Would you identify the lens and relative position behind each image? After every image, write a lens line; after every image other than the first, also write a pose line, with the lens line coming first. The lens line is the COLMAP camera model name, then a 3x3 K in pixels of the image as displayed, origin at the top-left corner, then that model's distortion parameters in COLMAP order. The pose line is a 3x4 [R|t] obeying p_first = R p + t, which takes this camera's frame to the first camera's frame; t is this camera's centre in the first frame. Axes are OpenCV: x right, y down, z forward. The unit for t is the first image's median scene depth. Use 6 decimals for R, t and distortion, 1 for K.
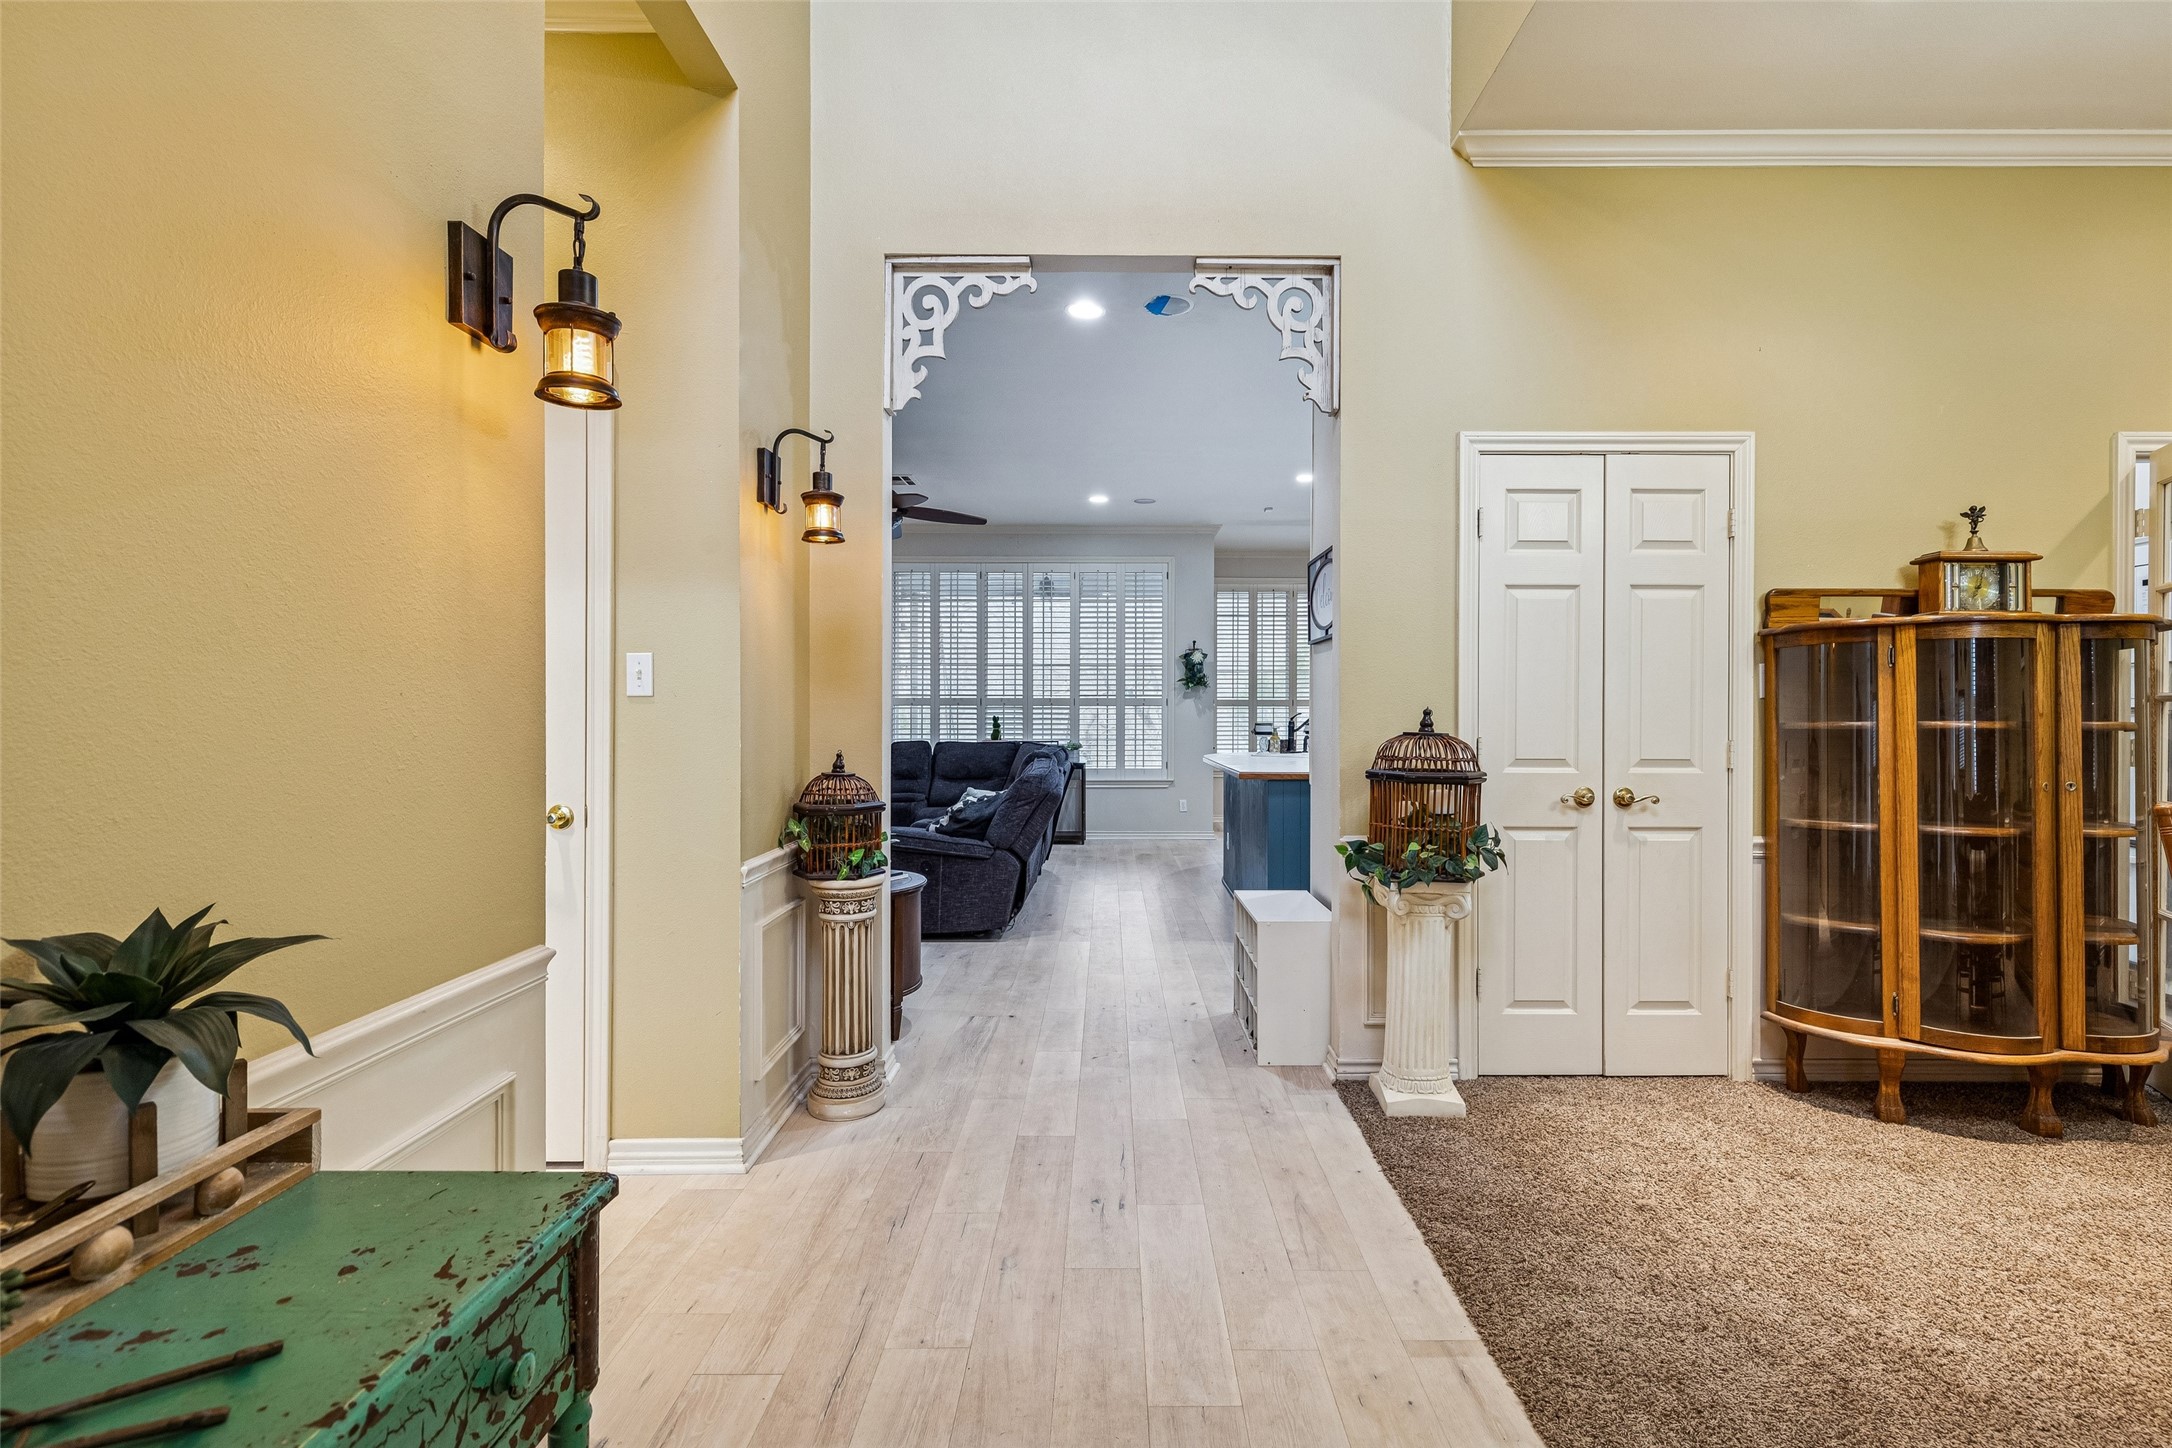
lens RADIAL K [[979.3, 0, 1093.0], [0, 979.3, 716.3], [0, 0, 1]] dist [0.008312, -0.000875]
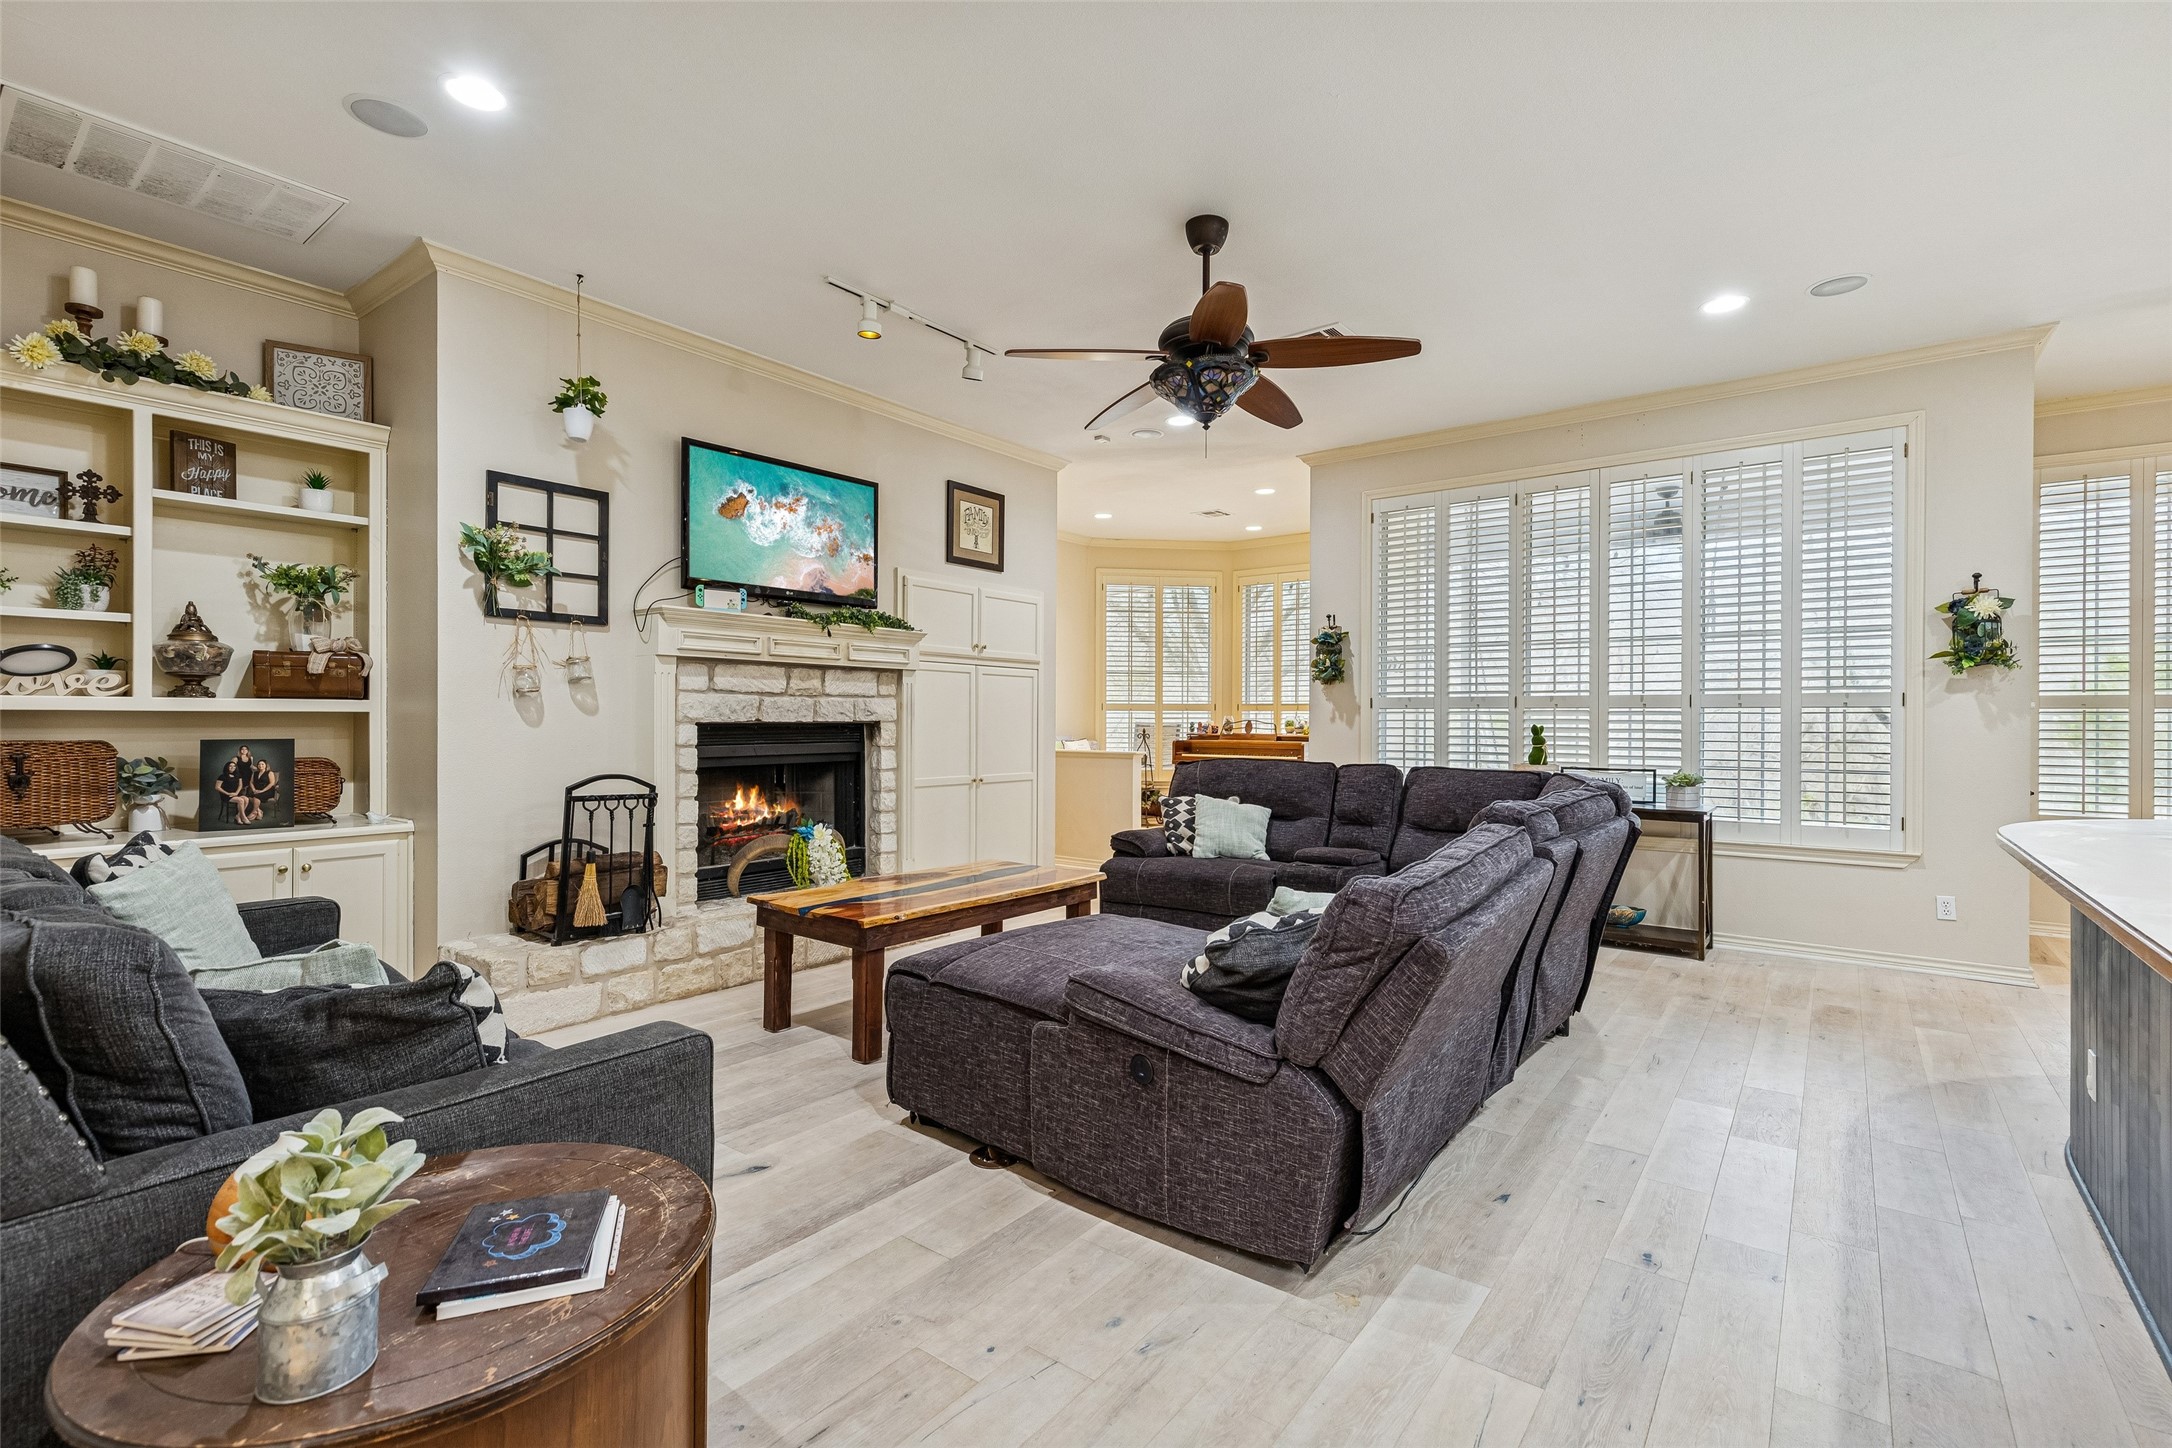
lens RADIAL K [[979.3, 0, 1093.0], [0, 979.3, 716.3], [0, 0, 1]] dist [0.008312, -0.000875]
pose [[0.803613, -0.000403, -0.595152, 0.041517], [-0.003003, 0.999984, -0.004732, -0.001974], [0.595145, 0.005590, 0.803599, 0.341131]]
